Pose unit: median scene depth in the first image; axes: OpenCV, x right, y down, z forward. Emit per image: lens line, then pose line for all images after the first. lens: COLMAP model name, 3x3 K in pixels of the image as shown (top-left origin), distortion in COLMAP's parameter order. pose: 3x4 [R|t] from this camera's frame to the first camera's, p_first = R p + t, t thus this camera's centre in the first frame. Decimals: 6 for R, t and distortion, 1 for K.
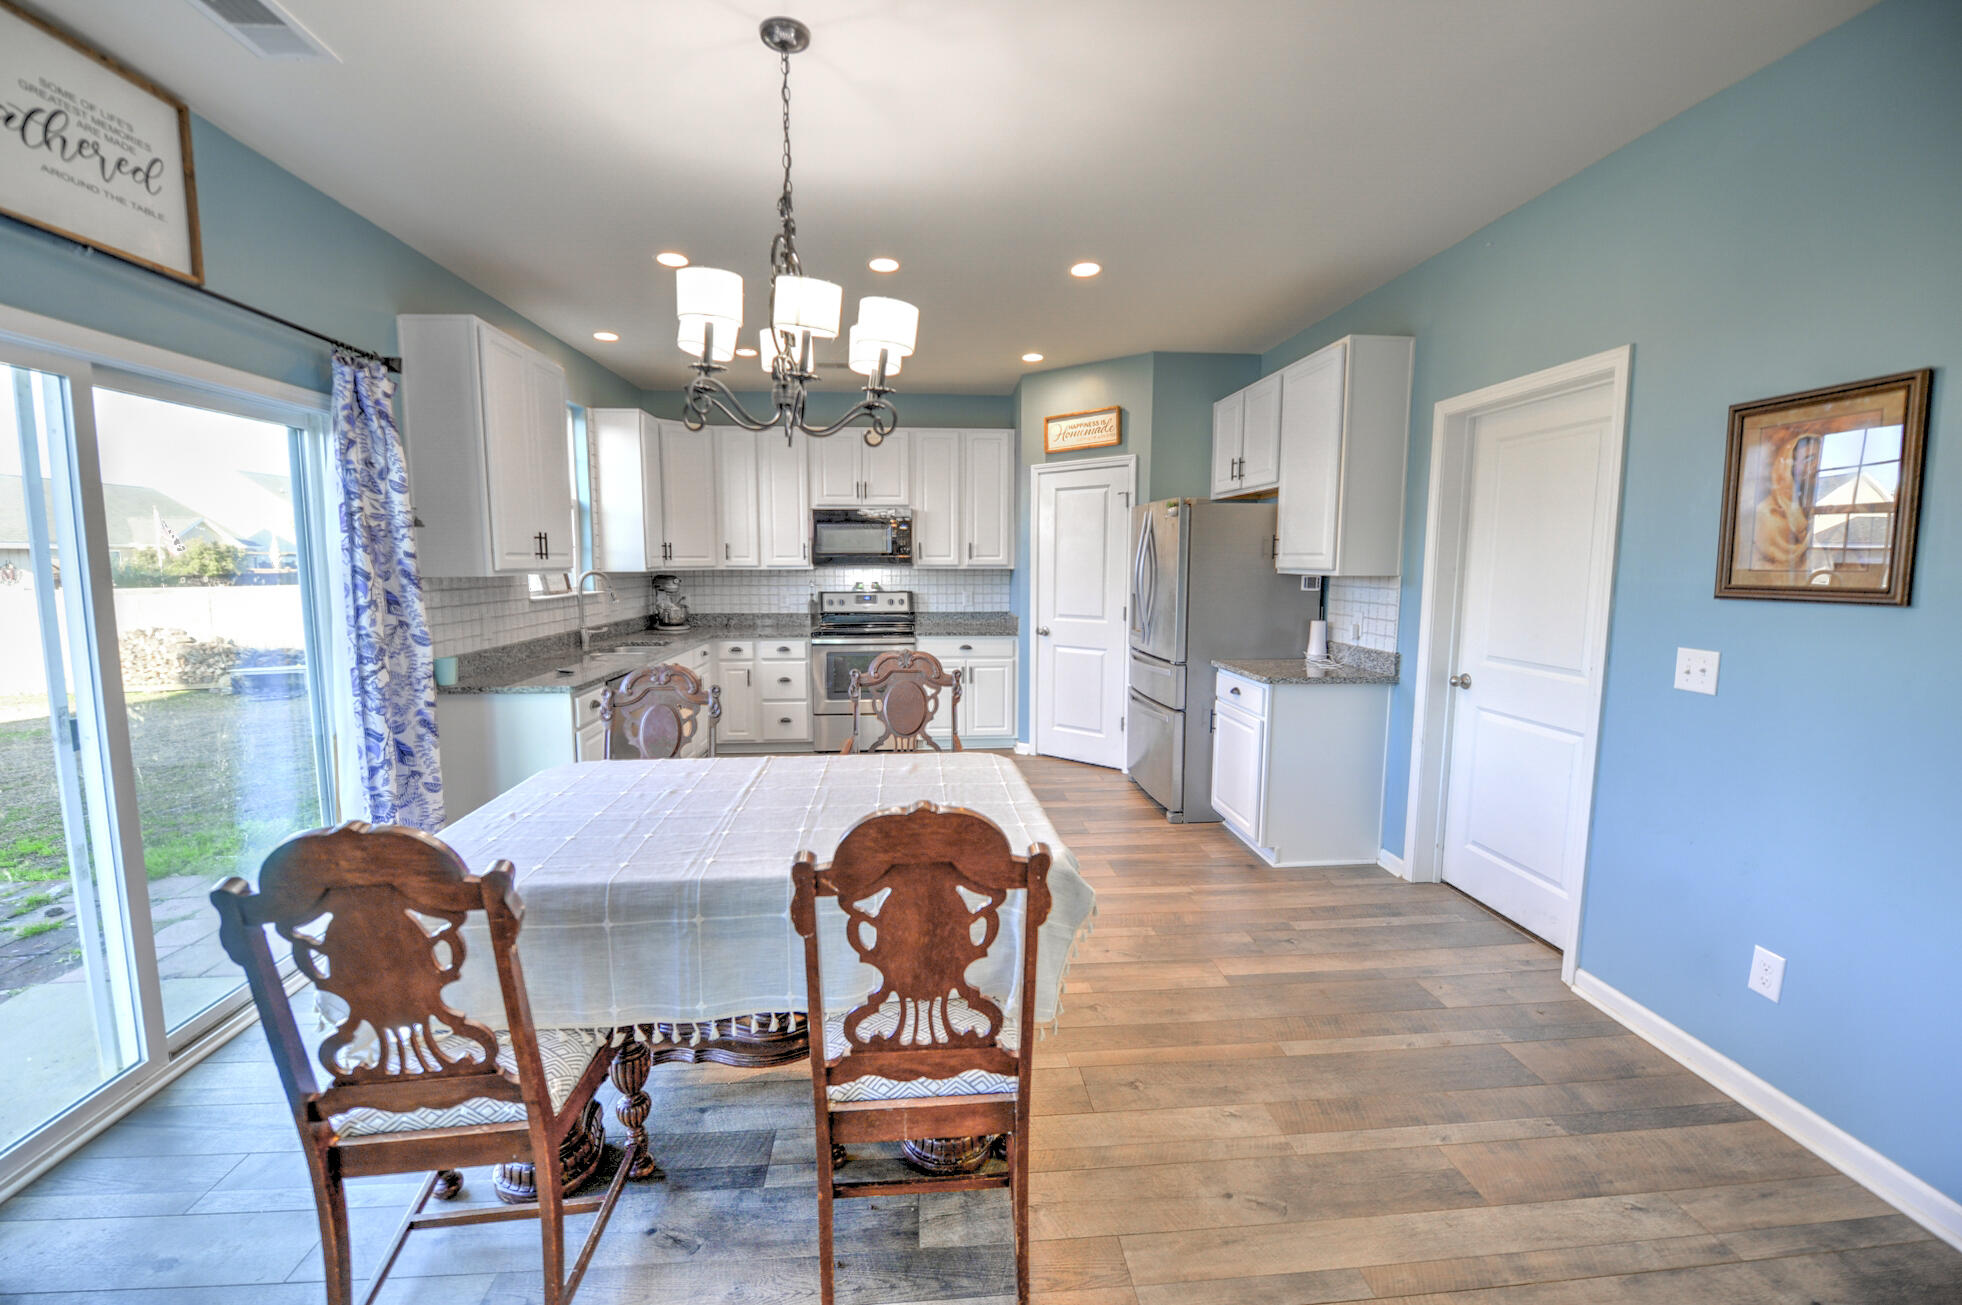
lens RADIAL K [[796.5, 0, 989.0], [0, 796.5, 644.5], [0, 0, 1]] dist [-0.019476, -0.000220]
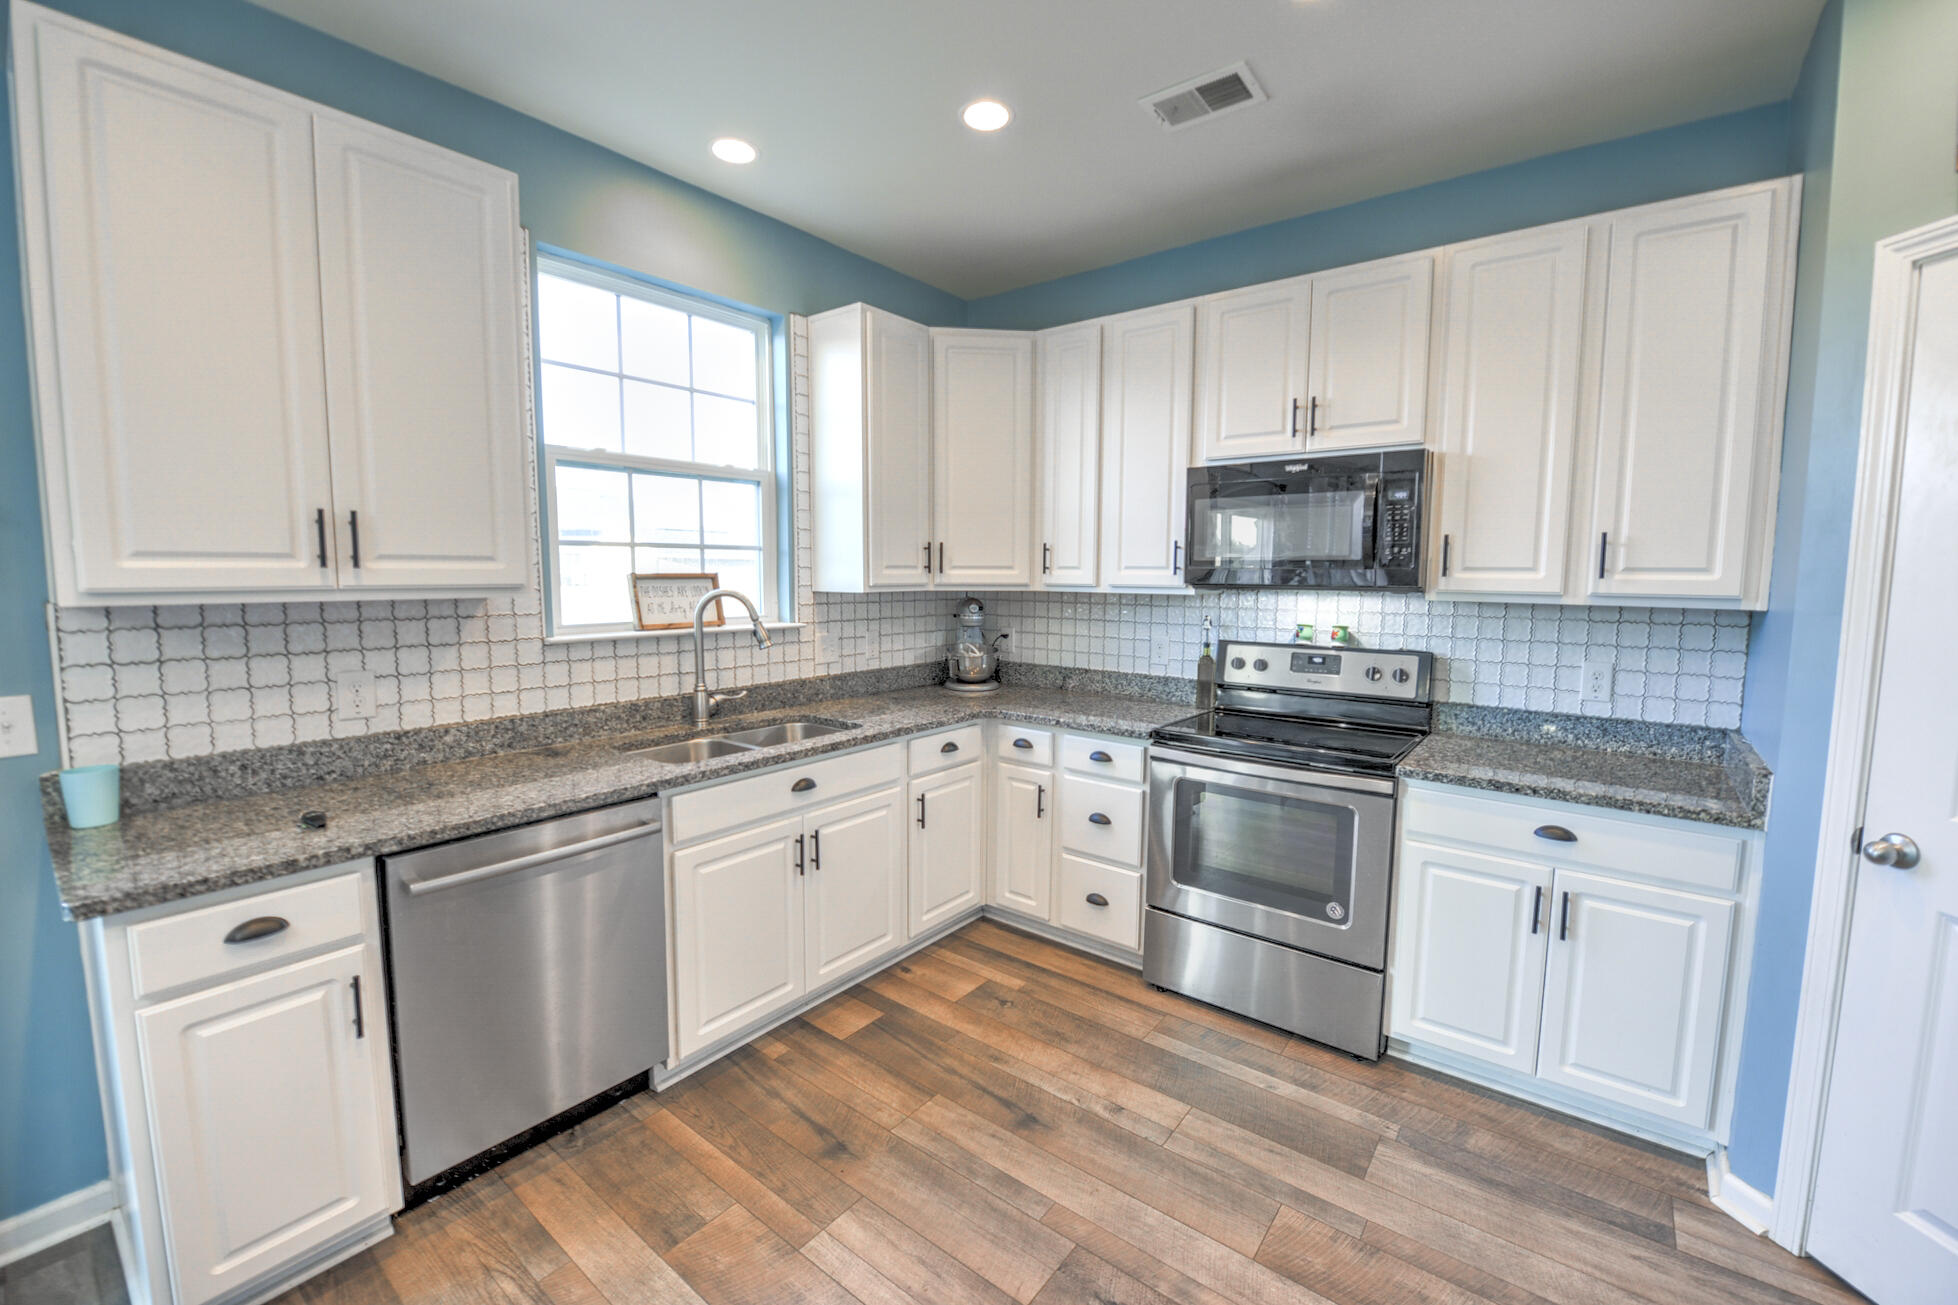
lens RADIAL K [[794.8, 0, 987.0], [0, 794.8, 644.6], [0, 0, 1]] dist [-0.019476, -0.000220]
pose [[0.727614, 0.069966, -0.682409, 0.019136], [-0.080778, 0.996603, 0.016051, -0.065818], [0.681214, 0.043445, 0.730794, 0.598519]]
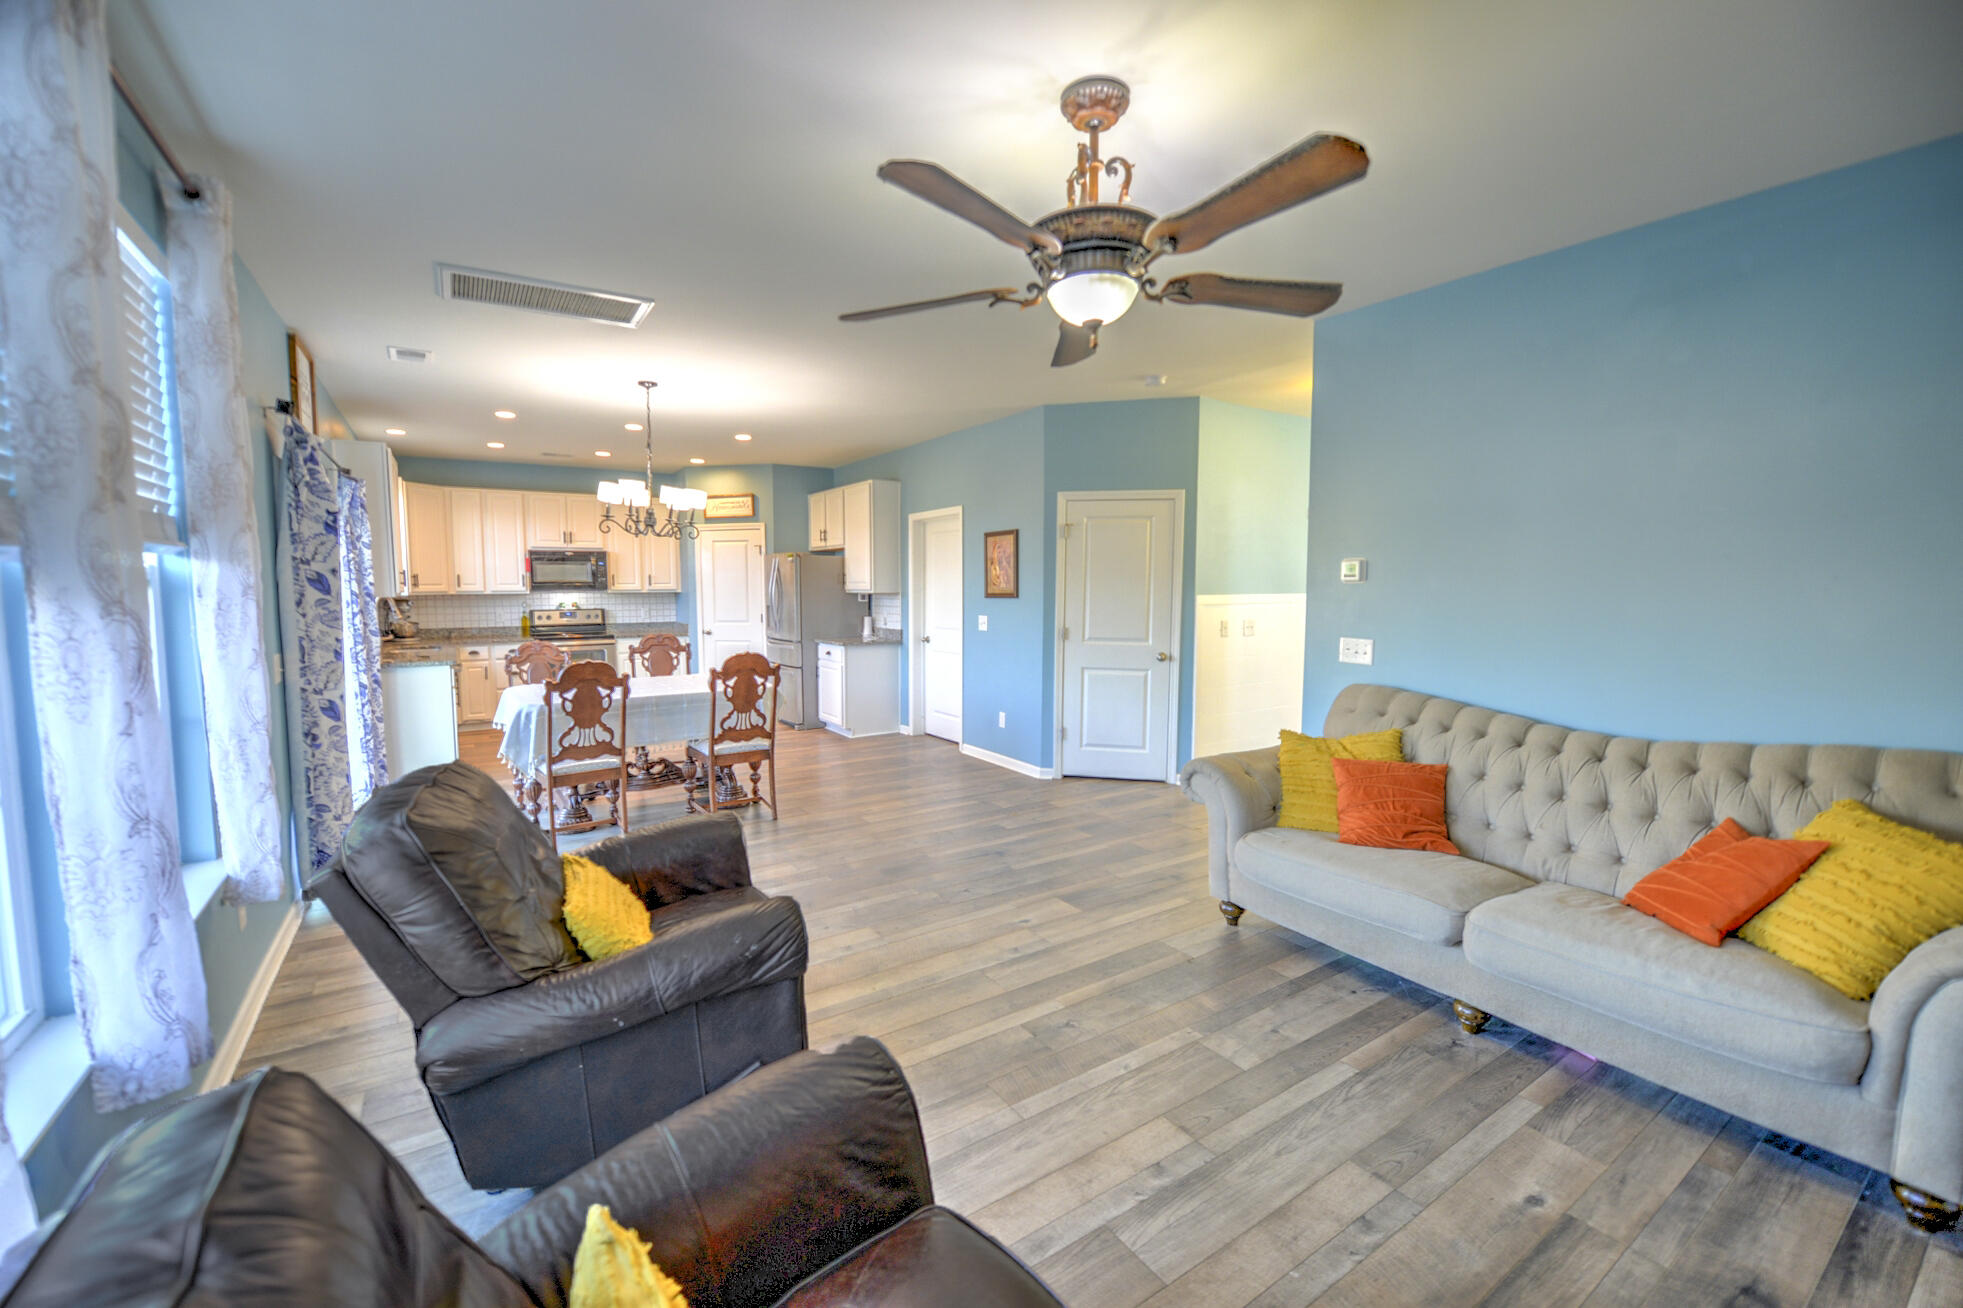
lens RADIAL K [[796.9, 0, 989.5], [0, 796.9, 646.0], [0, 0, 1]] dist [-0.019476, -0.000220]
pose [[0.880055, -0.038042, 0.473346, -0.181640], [0.052976, 0.998429, -0.018252, 0.068231], [-0.471908, 0.041139, 0.880687, -0.623738]]
